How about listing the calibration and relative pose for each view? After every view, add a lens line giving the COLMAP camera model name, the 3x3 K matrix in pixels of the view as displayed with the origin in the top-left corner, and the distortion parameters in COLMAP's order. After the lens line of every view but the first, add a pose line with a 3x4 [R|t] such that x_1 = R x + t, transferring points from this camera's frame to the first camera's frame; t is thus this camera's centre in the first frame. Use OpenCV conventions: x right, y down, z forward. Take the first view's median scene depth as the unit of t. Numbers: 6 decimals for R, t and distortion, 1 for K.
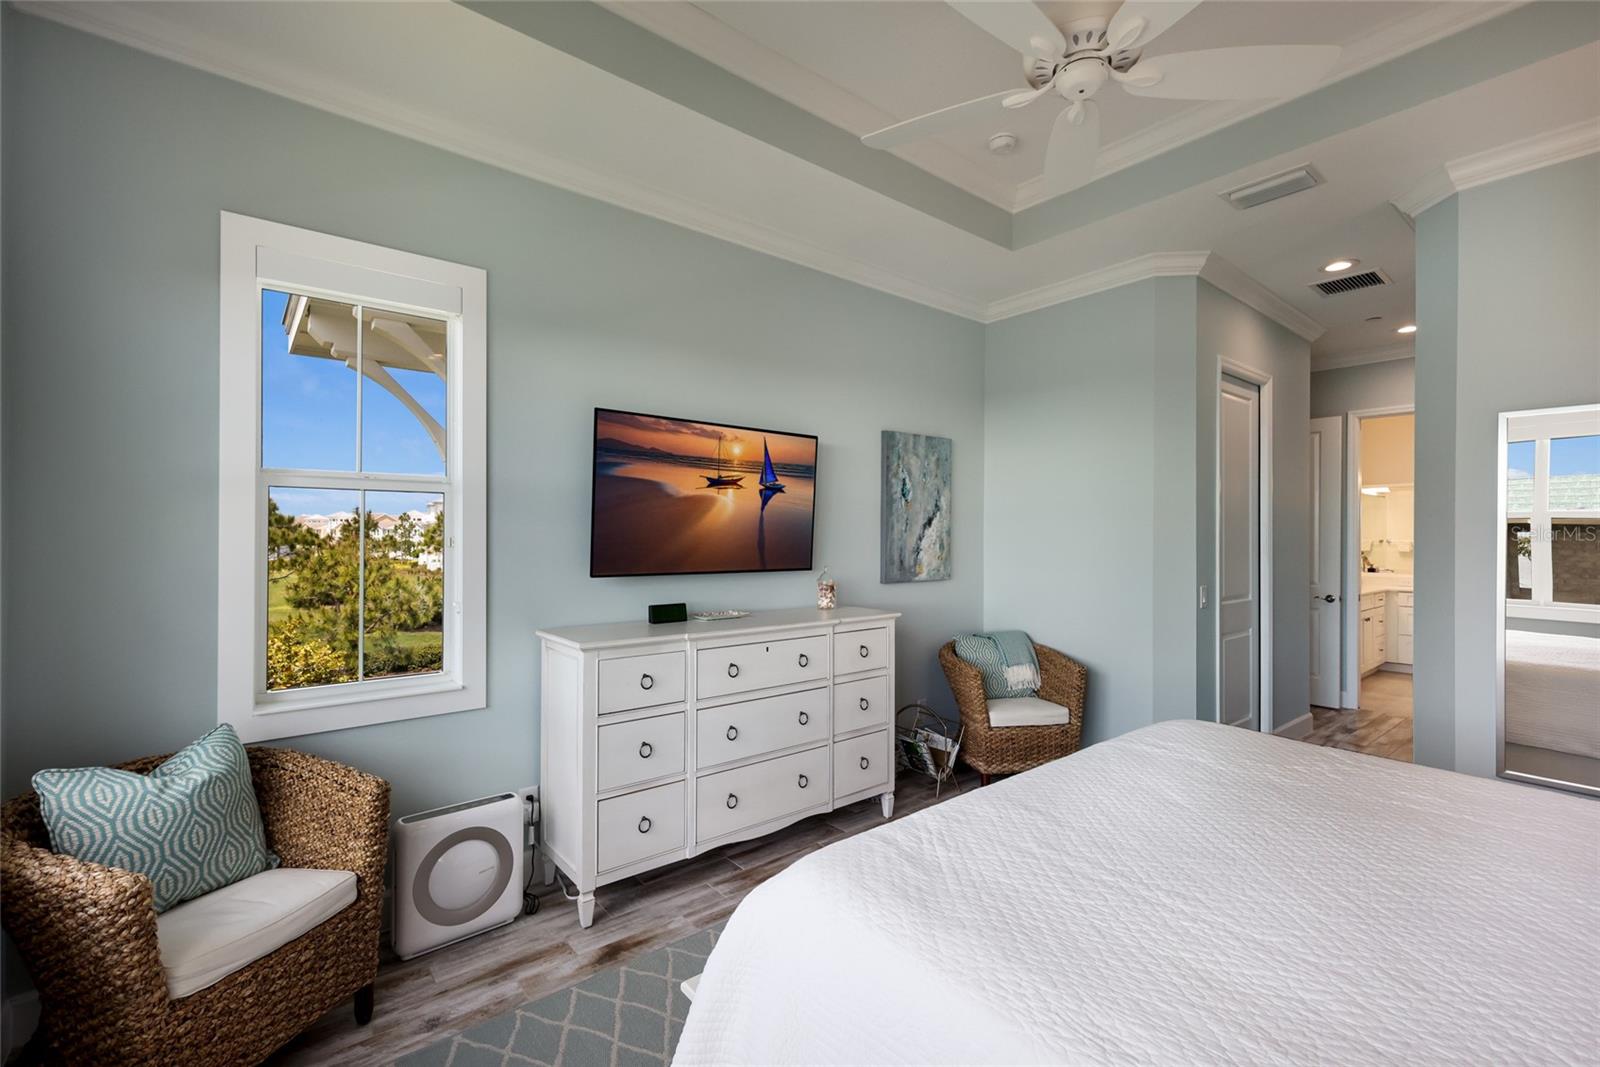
lens RADIAL K [[700.8, 0, 804.4], [0, 700.8, 519.7], [0, 0, 1]] dist [0.003538, 0.002184]
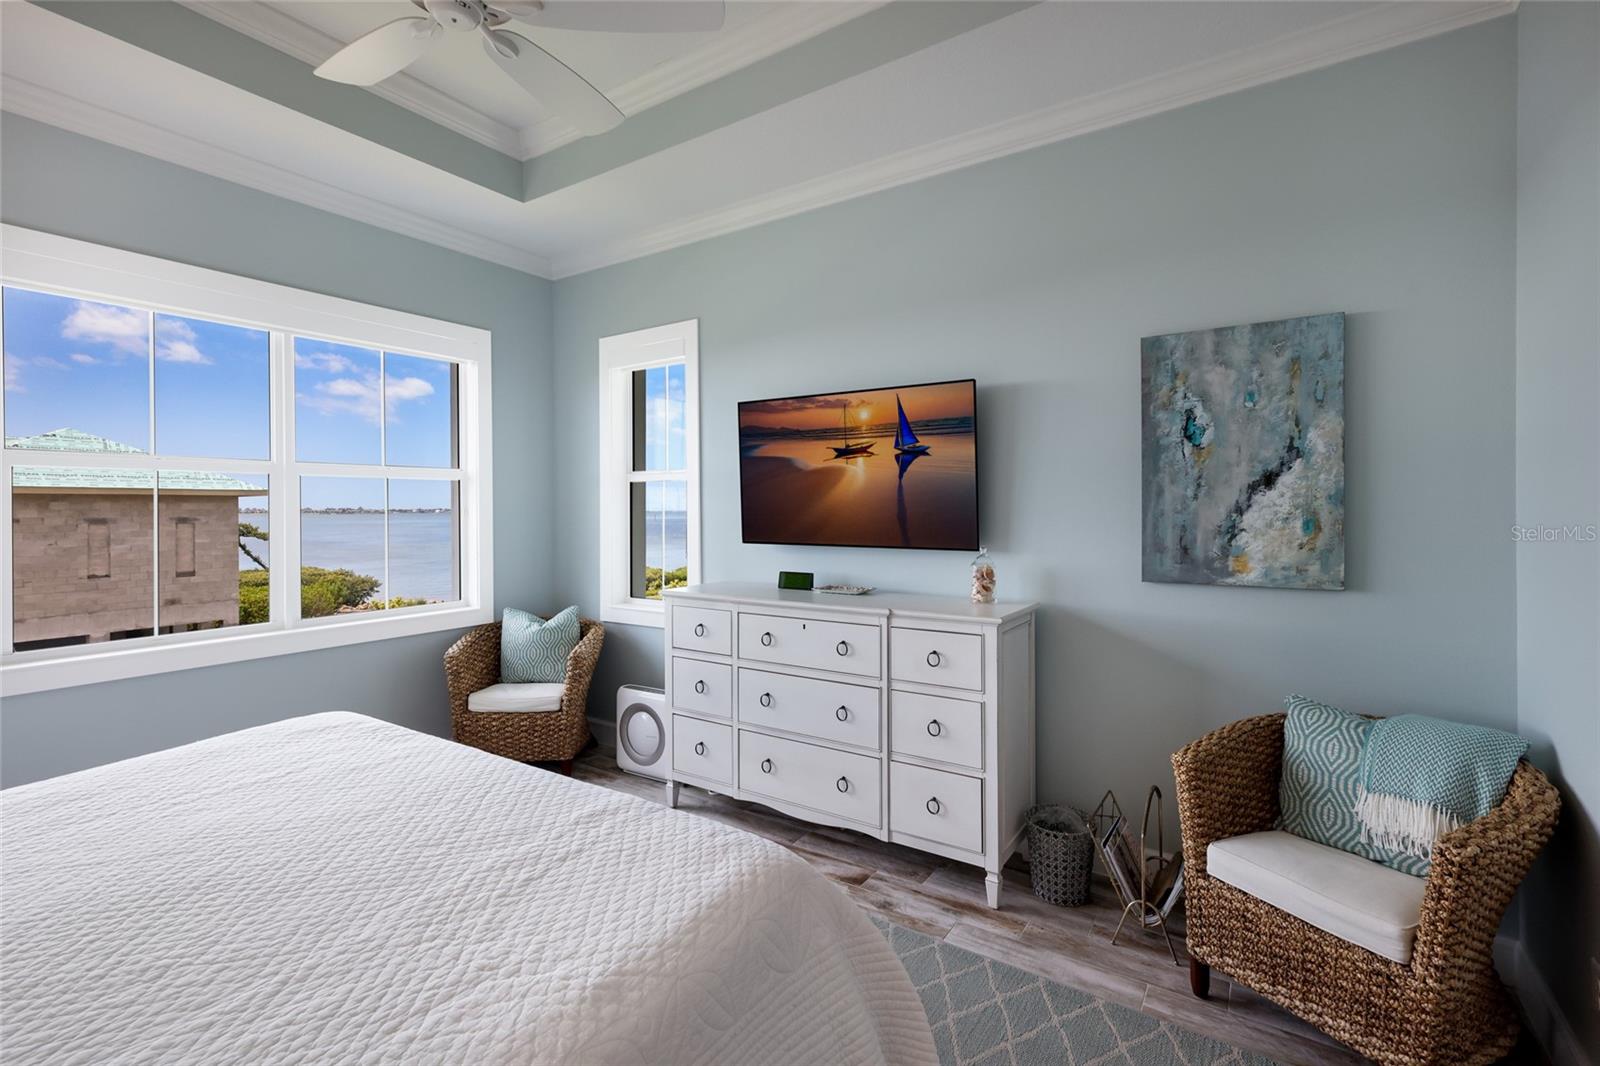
lens RADIAL K [[700.8, 0, 829.9], [0, 700.8, 506.7], [0, 0, 1]] dist [0.003538, 0.002184]
pose [[0.311468, -0.012002, -0.950181, 0.746468], [0.020887, 0.999765, -0.005782, 0.025751], [0.950027, -0.018045, 0.311645, 0.641530]]
